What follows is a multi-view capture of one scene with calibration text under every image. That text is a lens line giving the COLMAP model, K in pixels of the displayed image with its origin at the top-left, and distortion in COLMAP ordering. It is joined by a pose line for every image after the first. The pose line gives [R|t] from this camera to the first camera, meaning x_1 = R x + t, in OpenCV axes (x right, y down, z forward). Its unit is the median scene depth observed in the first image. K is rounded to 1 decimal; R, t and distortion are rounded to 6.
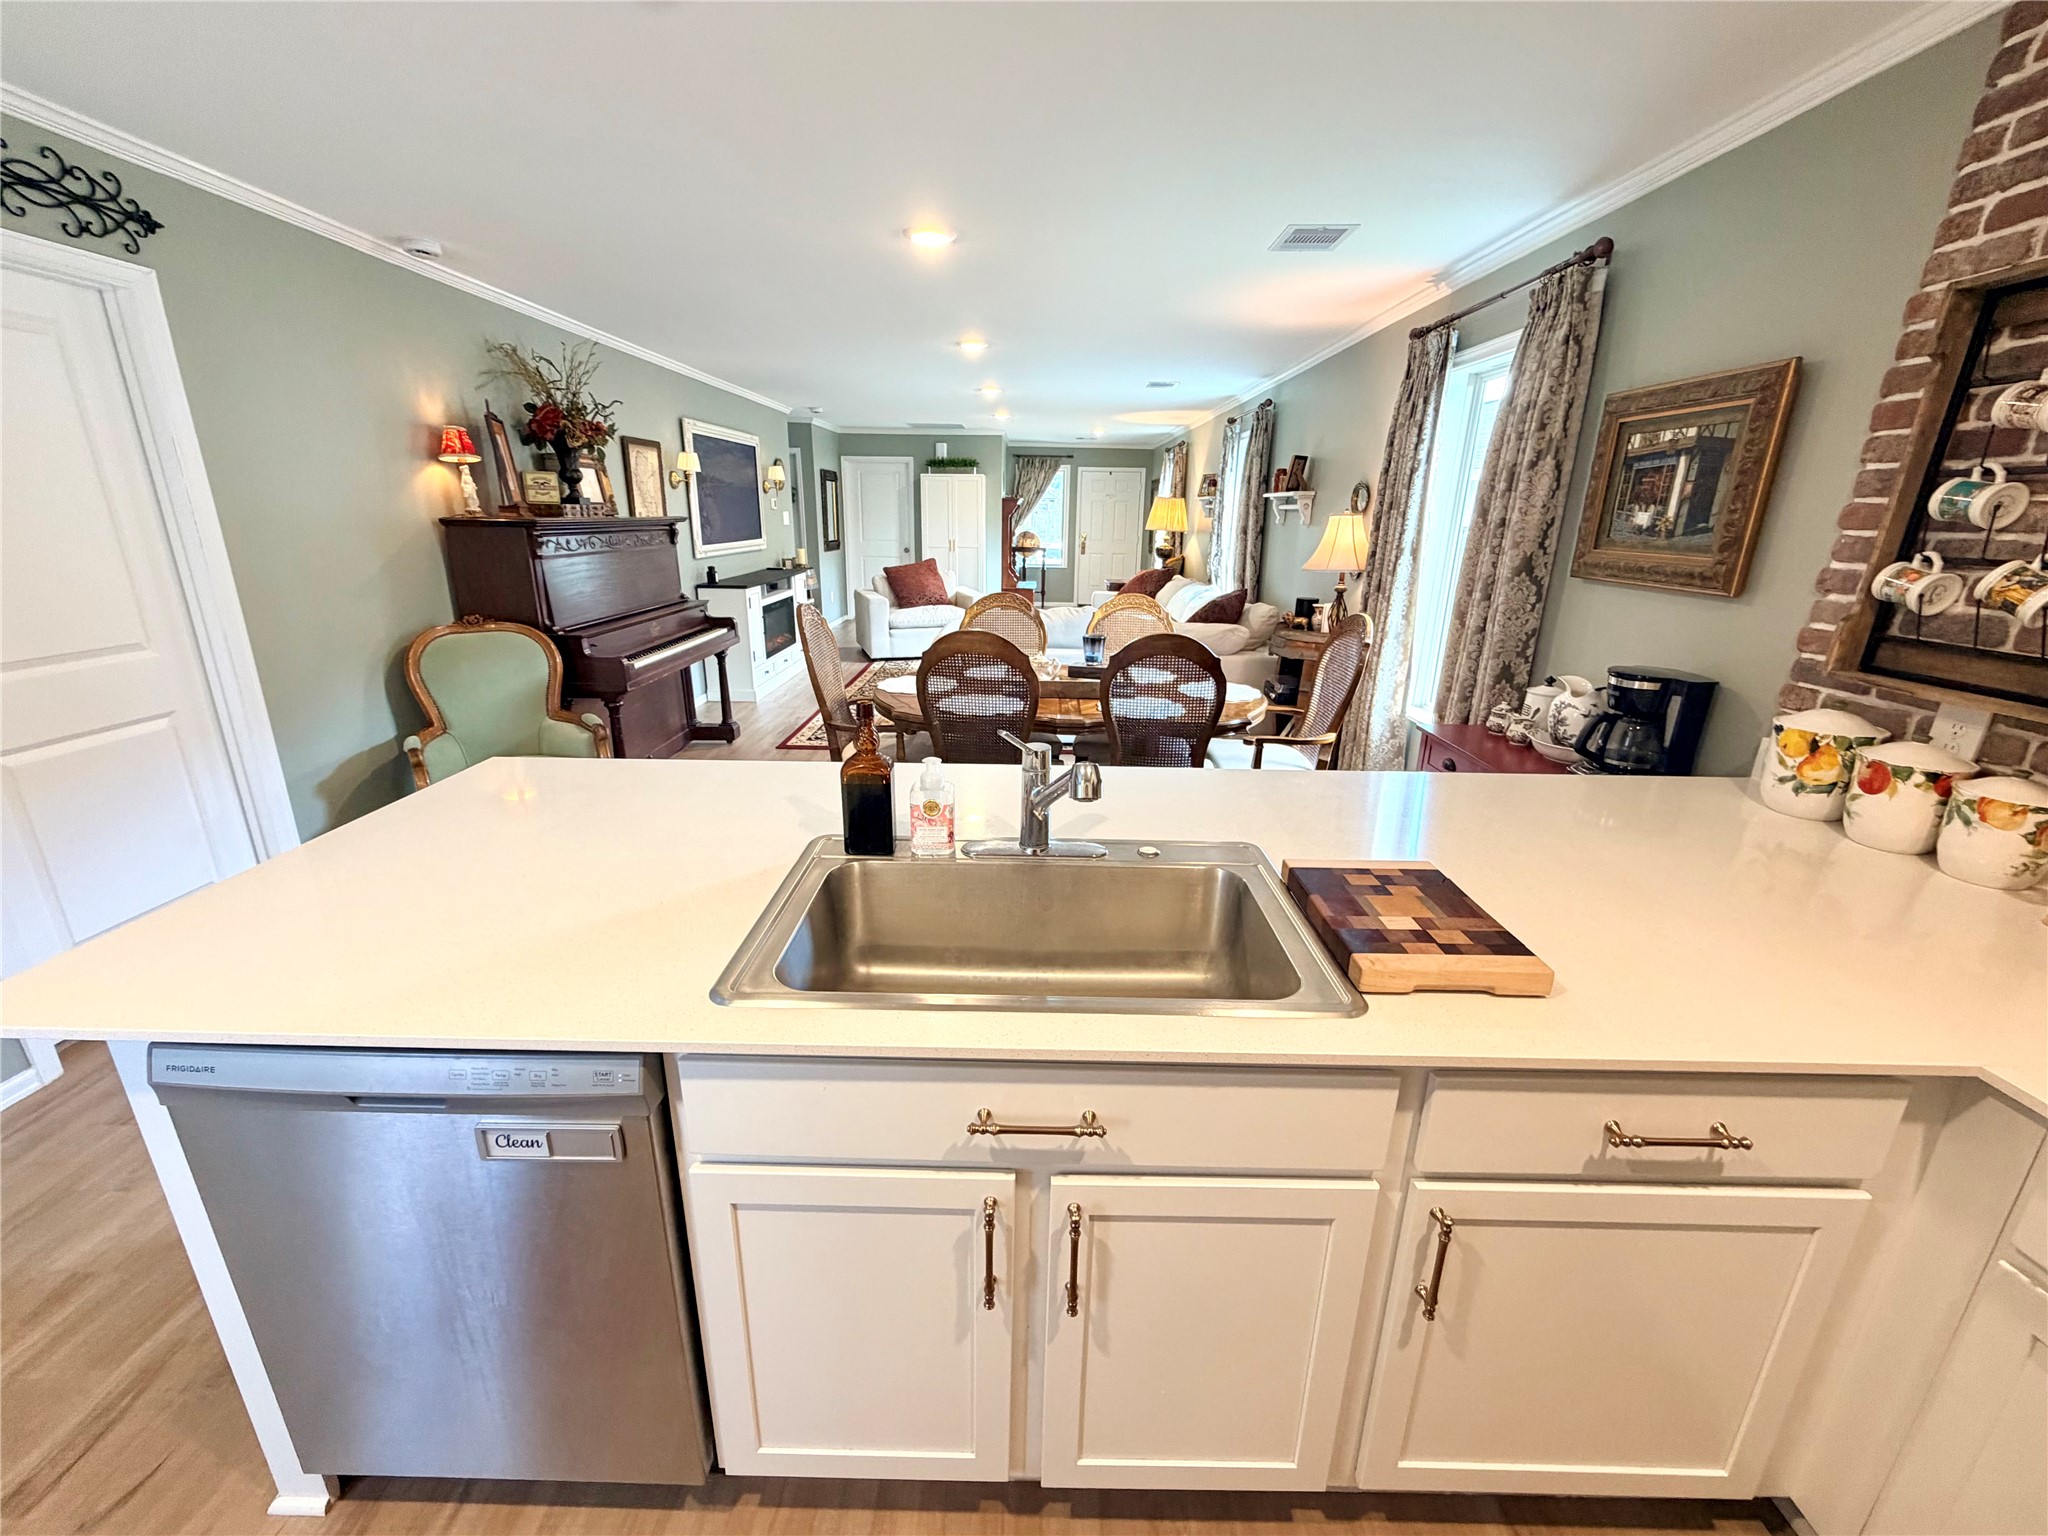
lens RADIAL K [[814.6, 0, 1012.2], [0, 814.6, 764.2], [0, 0, 1]] dist [0.000076, -0.000140]
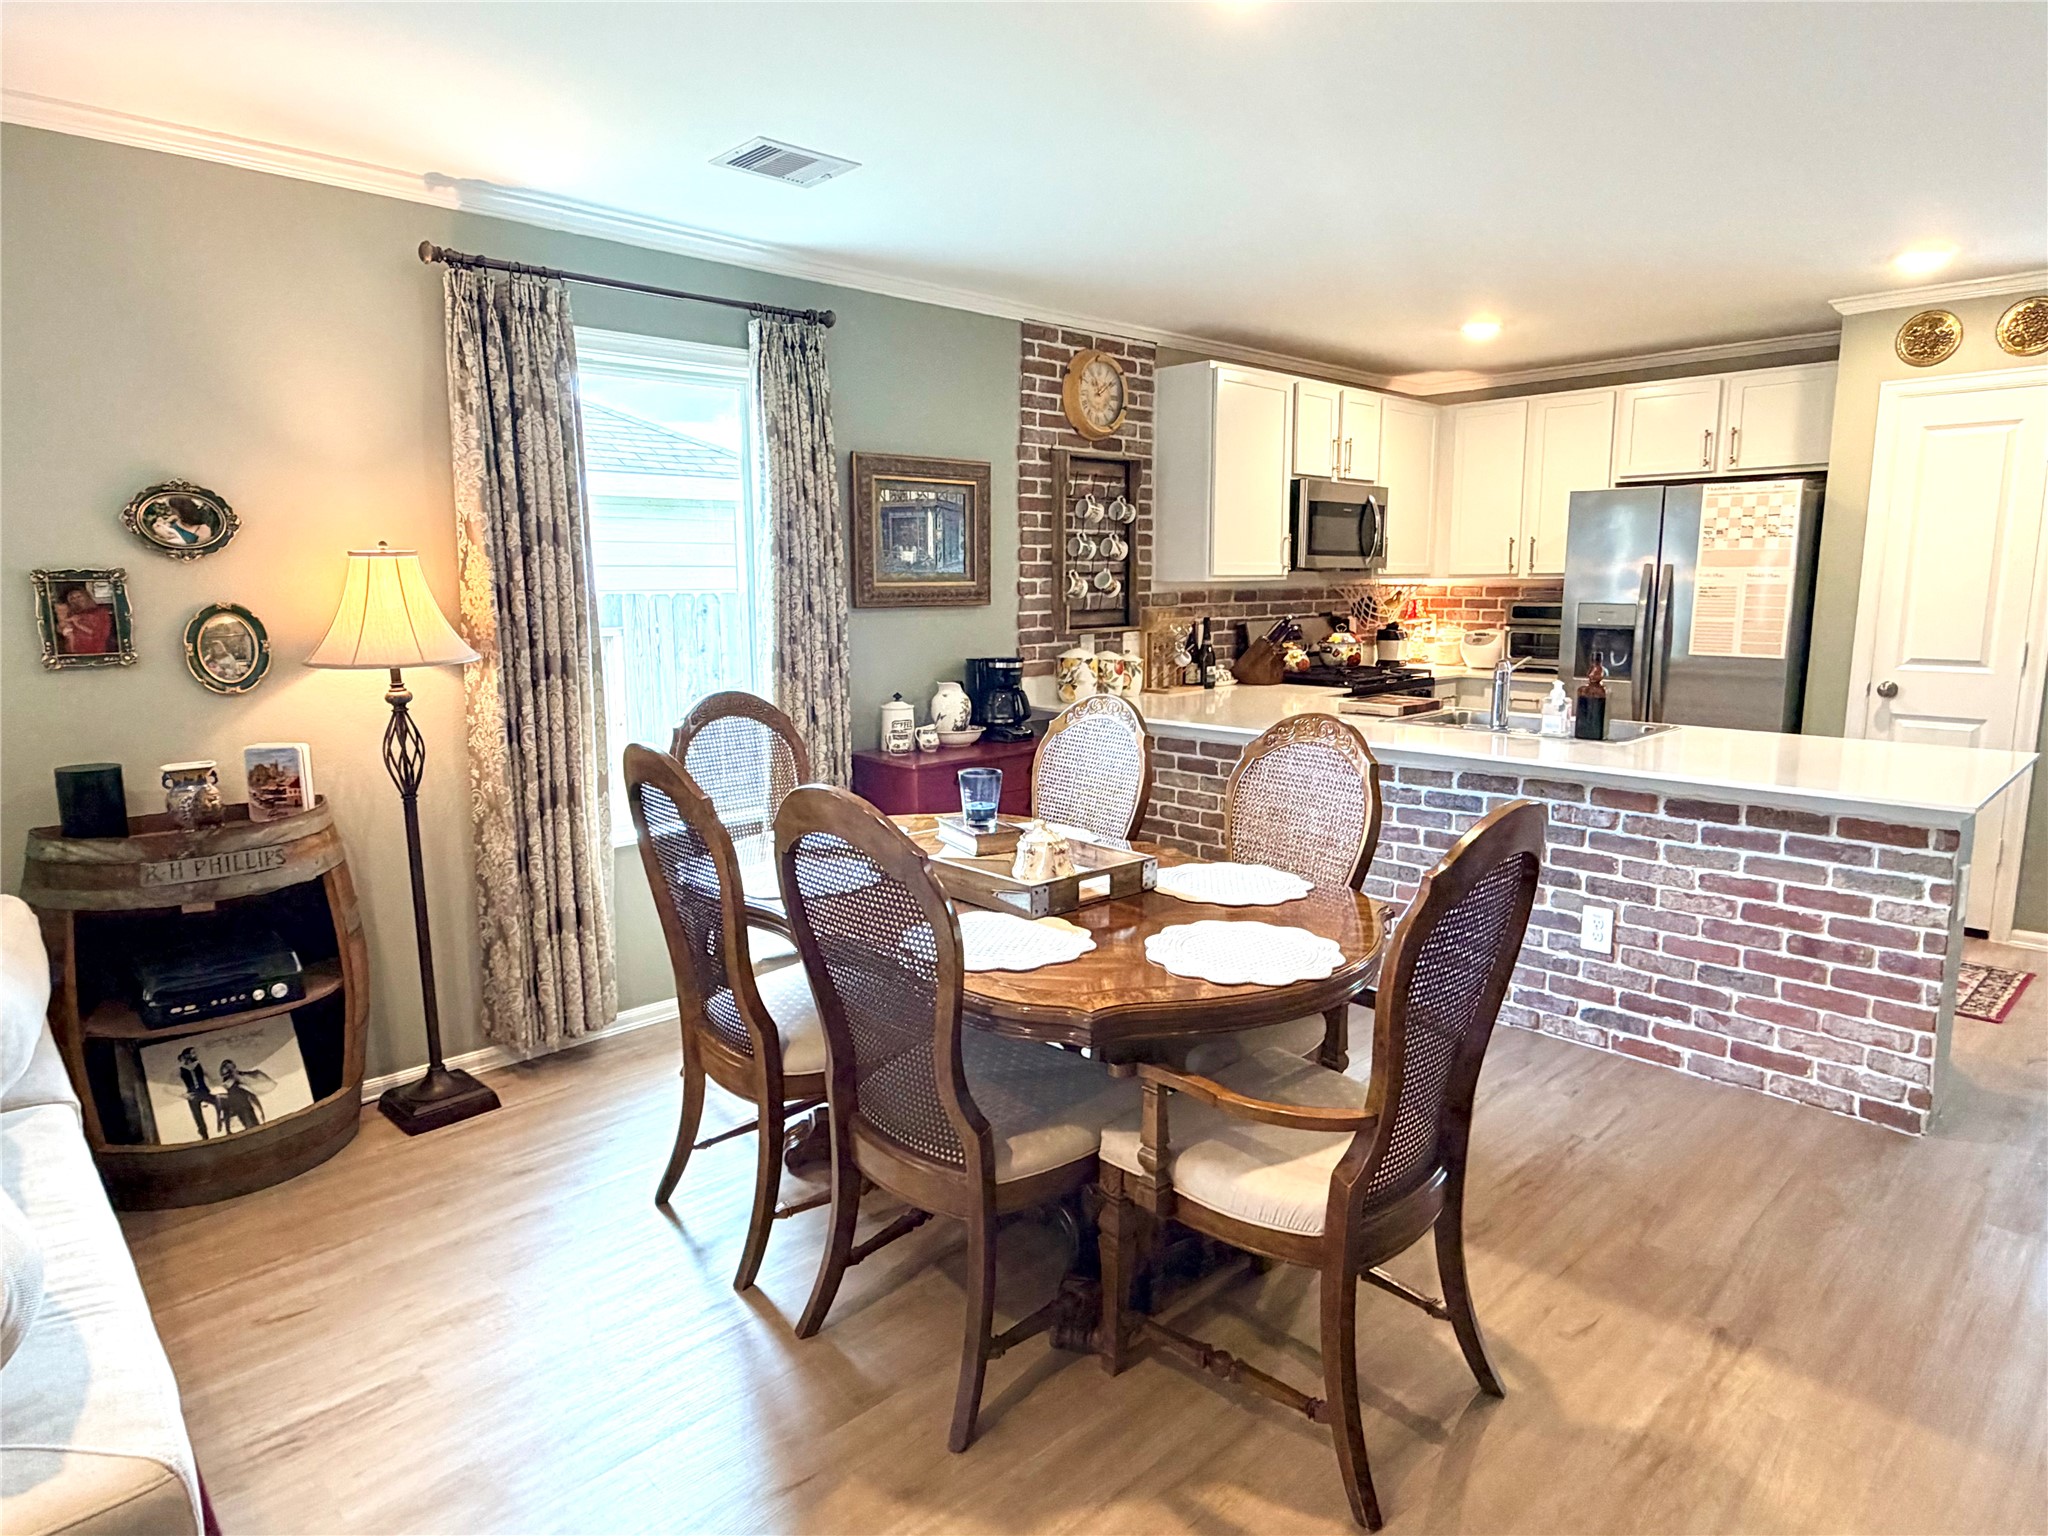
lens RADIAL K [[1195.9, 0, 1019.8], [0, 1195.9, 758.3], [0, 0, 1]] dist [0.001026, 0.000336]
pose [[-0.712958, -0.115114, 0.691694, -1.035903], [0.208137, 0.907234, 0.365520, -1.008246], [-0.669605, 0.404567, -0.622860, 3.311464]]
